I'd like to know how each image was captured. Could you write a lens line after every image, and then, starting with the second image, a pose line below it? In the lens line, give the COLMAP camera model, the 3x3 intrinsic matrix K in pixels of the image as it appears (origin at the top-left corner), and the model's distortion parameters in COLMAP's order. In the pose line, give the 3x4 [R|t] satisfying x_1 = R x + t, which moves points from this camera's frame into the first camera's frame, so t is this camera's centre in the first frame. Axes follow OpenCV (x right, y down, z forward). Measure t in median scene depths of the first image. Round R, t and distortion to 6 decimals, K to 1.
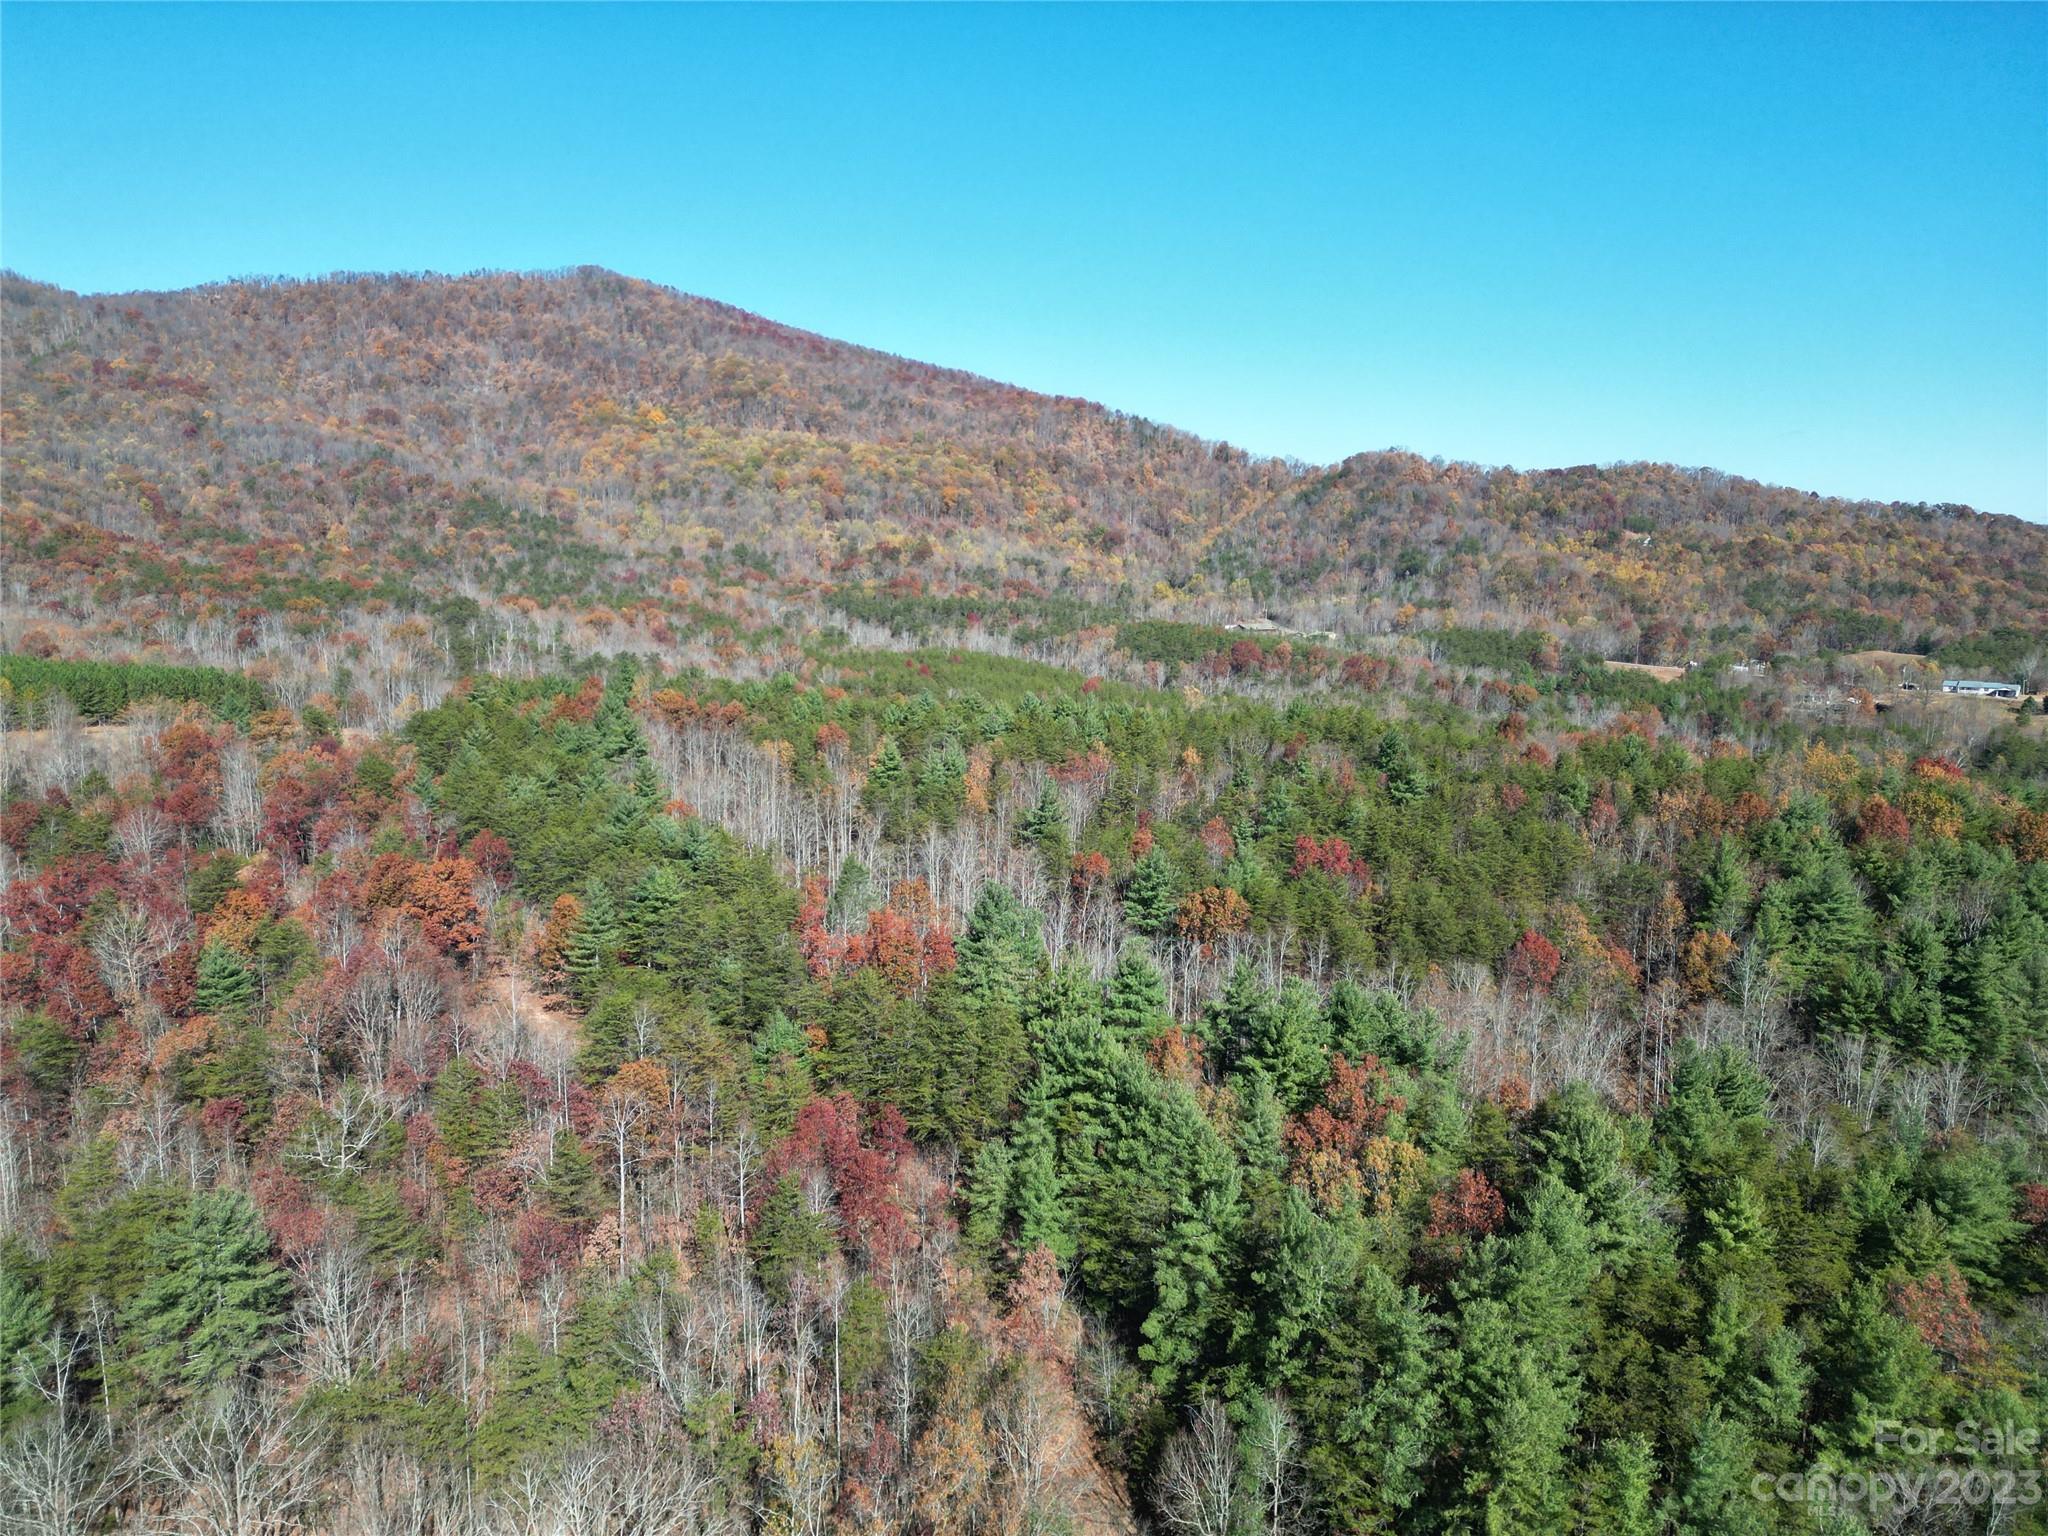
lens RADIAL K [[1430.7, 0, 1025.7], [0, 1430.7, 761.0], [0, 0, 1]] dist [0.081496, -0.078569]
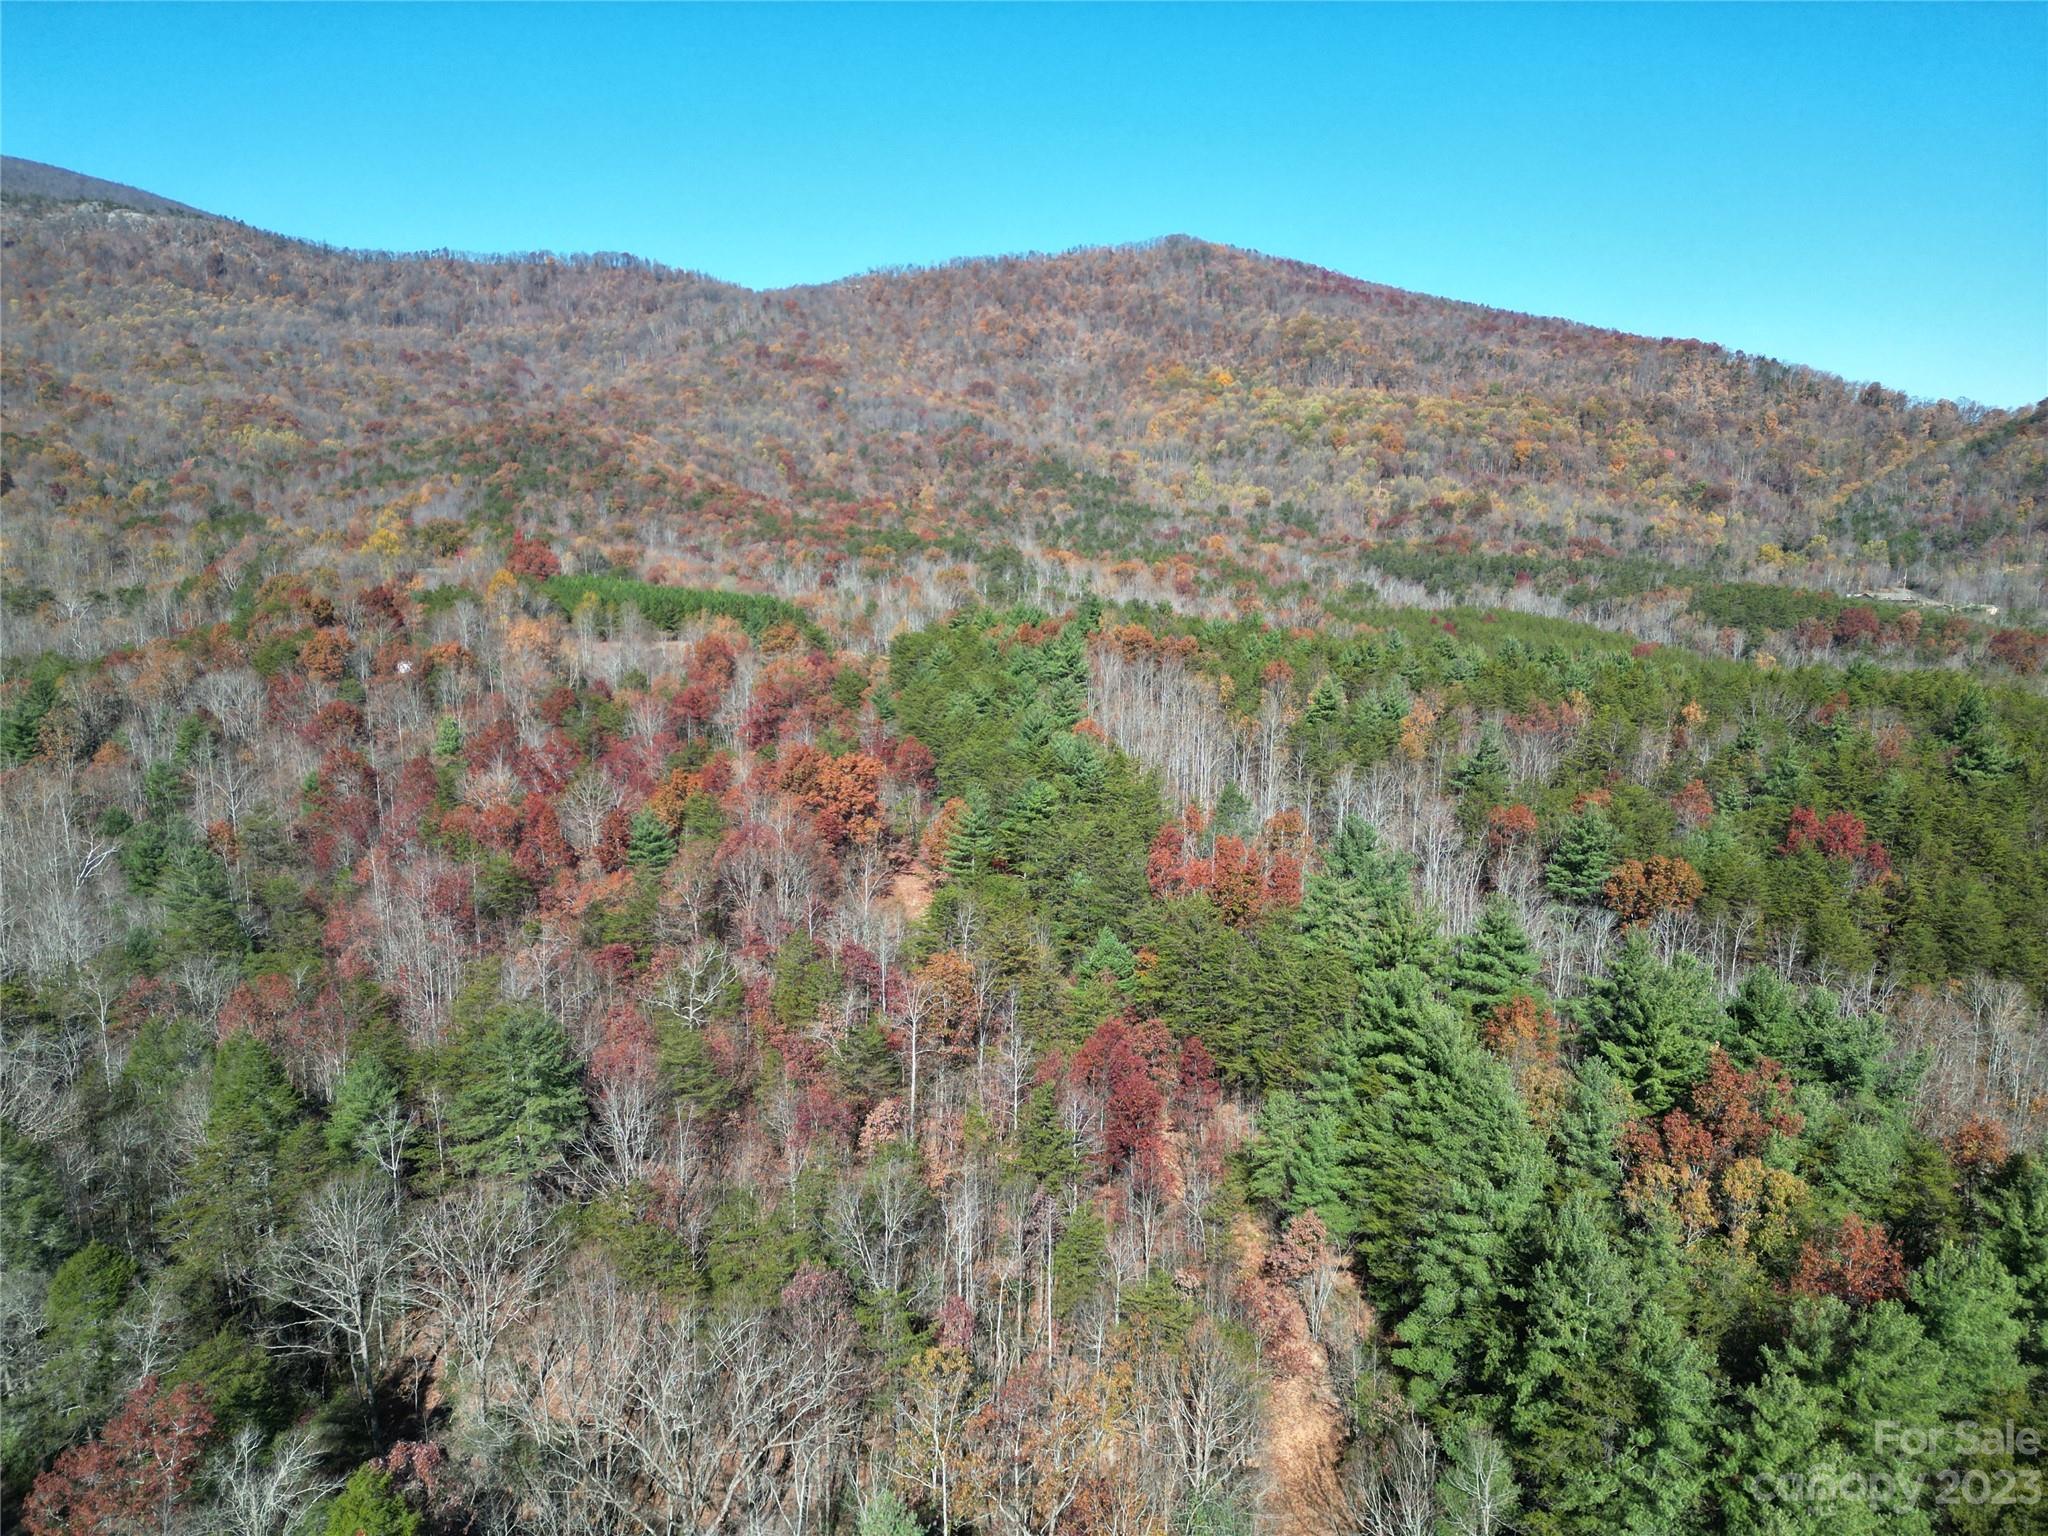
lens RADIAL K [[1428.6, 0, 1021.3], [0, 1428.6, 766.5], [0, 0, 1]] dist [0.081871, -0.078771]
pose [[0.923962, 0.072499, -0.375549, 0.102933], [-0.062900, 0.997305, 0.037773, 0.028597], [0.377276, -0.011279, 0.926032, 0.083612]]
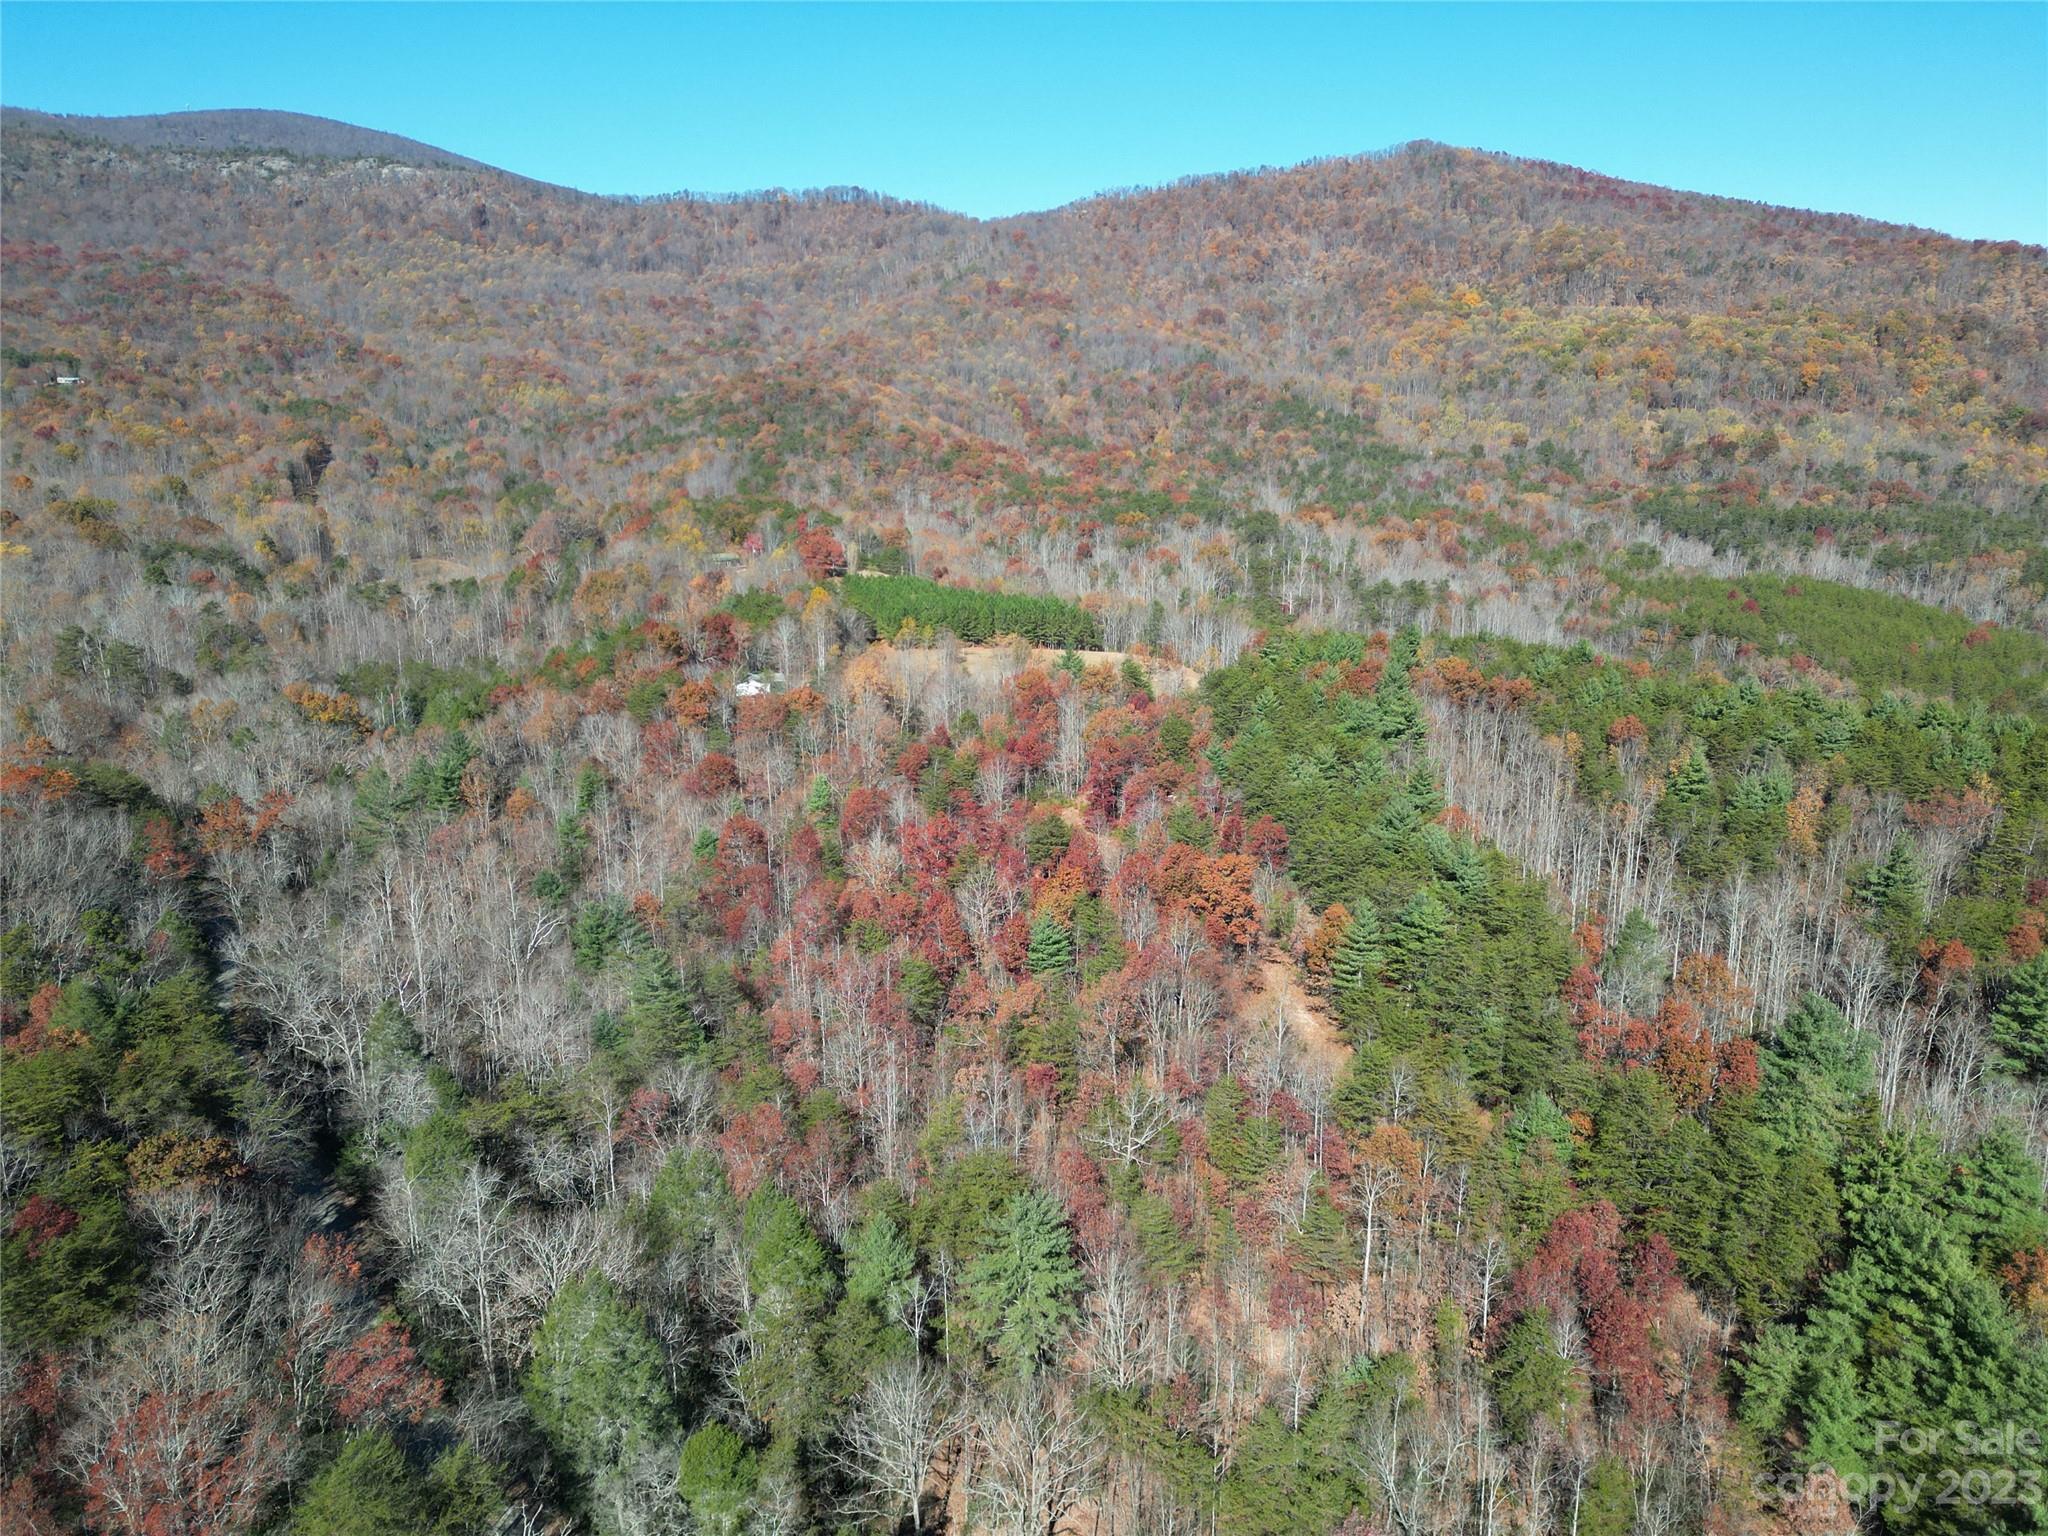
lens RADIAL K [[1431.1, 0, 1026.2], [0, 1431.1, 762.1], [0, 0, 1]] dist [0.078923, -0.070379]
pose [[0.862713, 0.107243, -0.494192, -0.011580], [-0.065342, 0.992702, 0.101354, -0.099318], [0.501455, -0.055148, 0.863424, 0.004877]]
